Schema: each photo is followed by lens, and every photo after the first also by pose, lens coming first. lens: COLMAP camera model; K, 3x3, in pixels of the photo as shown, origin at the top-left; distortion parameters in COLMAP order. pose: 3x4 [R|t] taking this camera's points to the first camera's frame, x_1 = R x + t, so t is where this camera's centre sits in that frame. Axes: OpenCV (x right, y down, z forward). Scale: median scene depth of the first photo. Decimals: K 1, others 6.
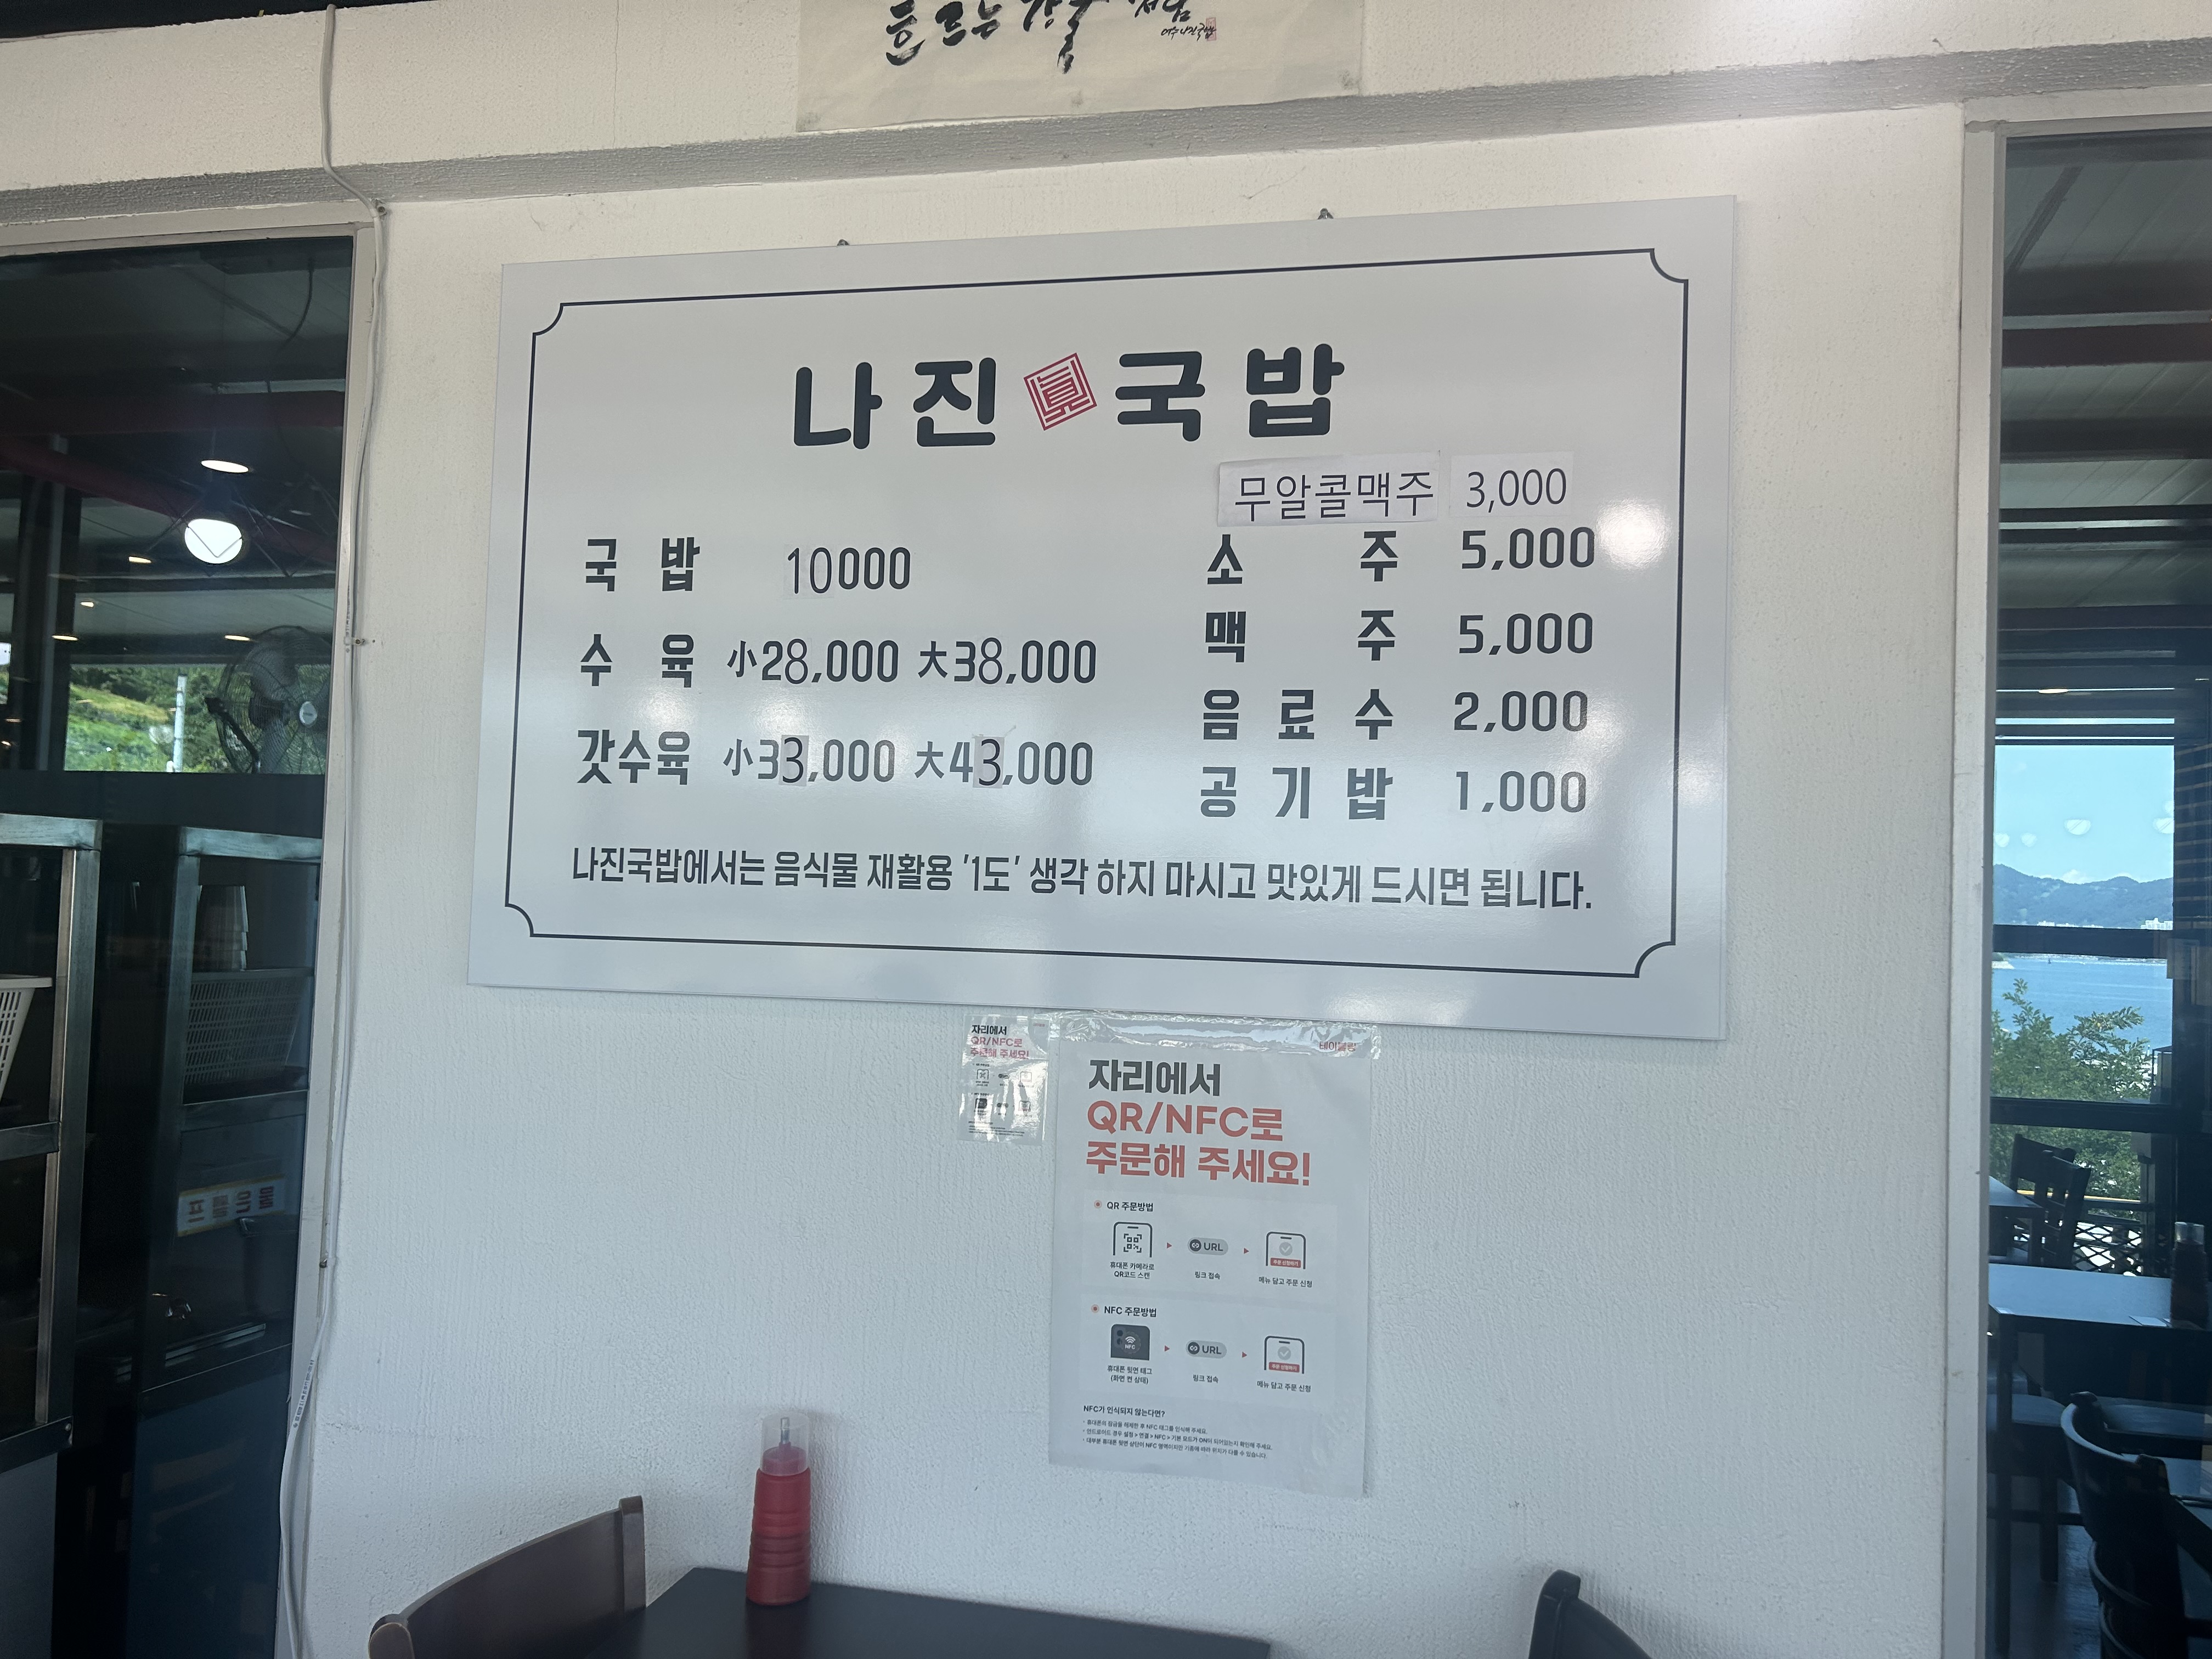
lens RADIAL K [[1674.4, 0, 1100.6], [0, 1674.4, 840.2], [0, 0, 1]] dist [0.027445, -0.040100]
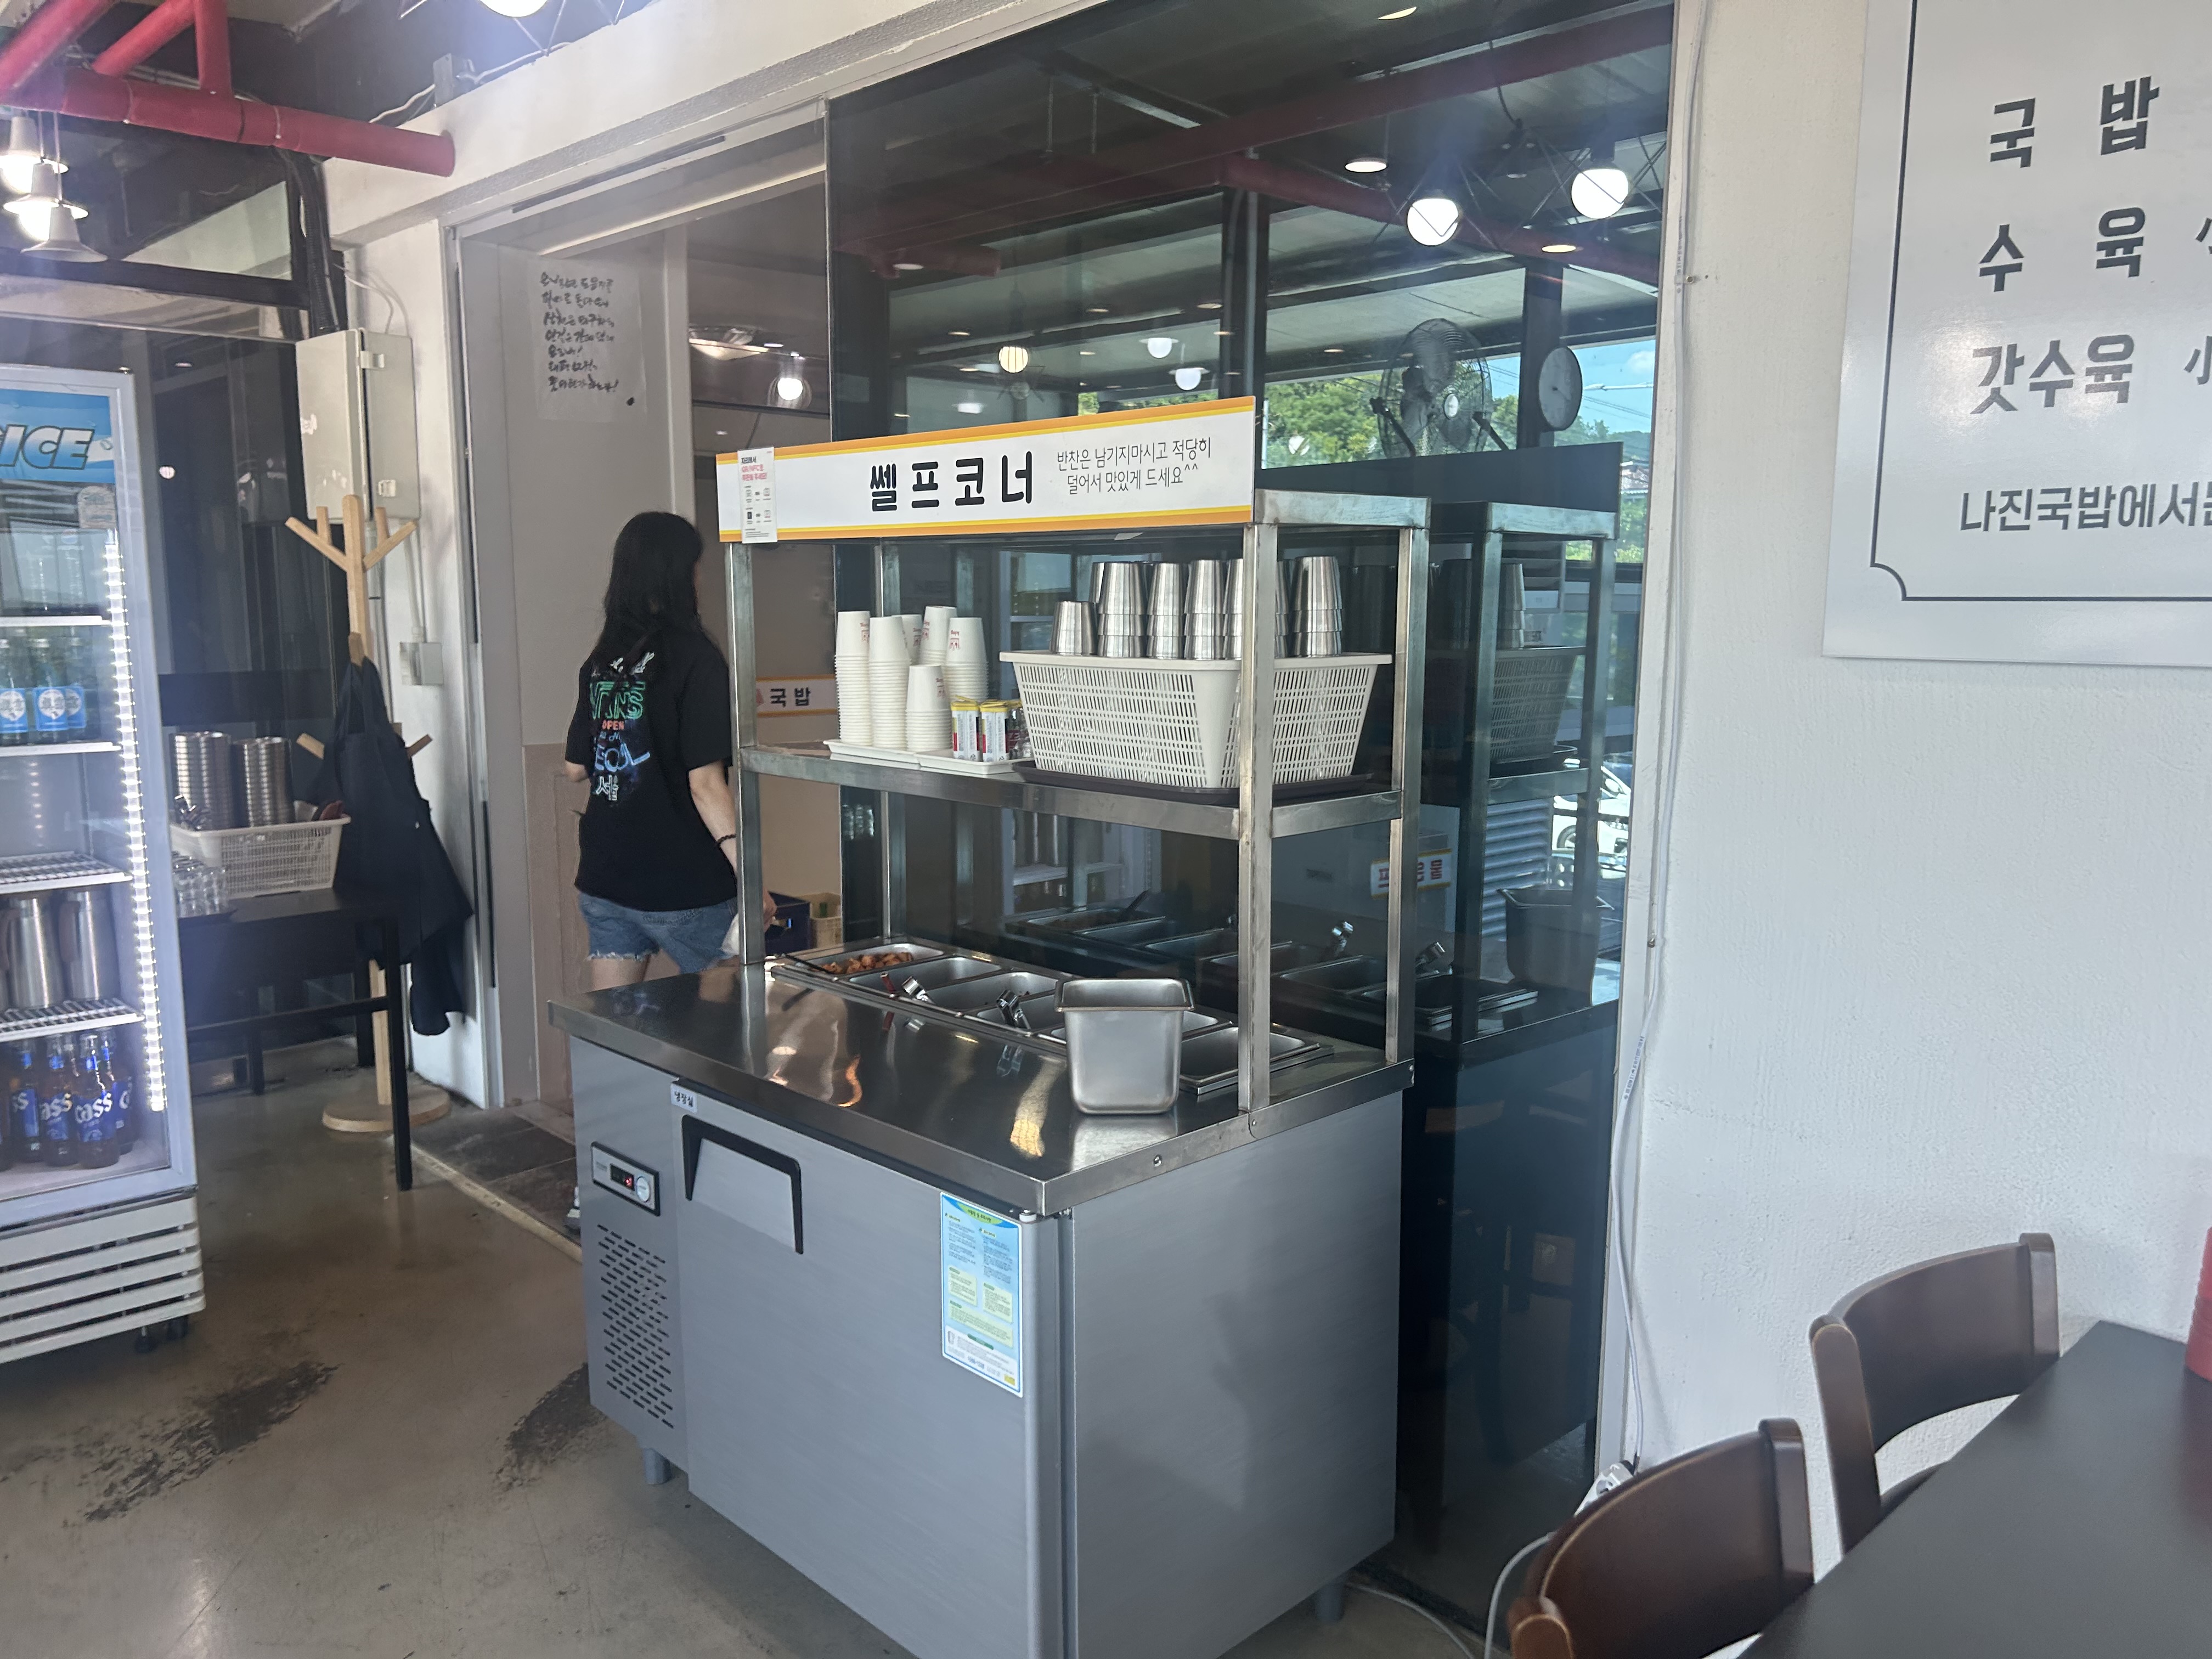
lens RADIAL K [[1674.4, 0, 1091.7], [0, 1674.4, 840.3], [0, 0, 1]] dist [0.027445, -0.040100]
pose [[0.816941, 0.052780, -0.574302, -0.176863], [0.053532, 0.984565, 0.166634, 0.012142], [0.574232, -0.166874, 0.801505, 0.036779]]
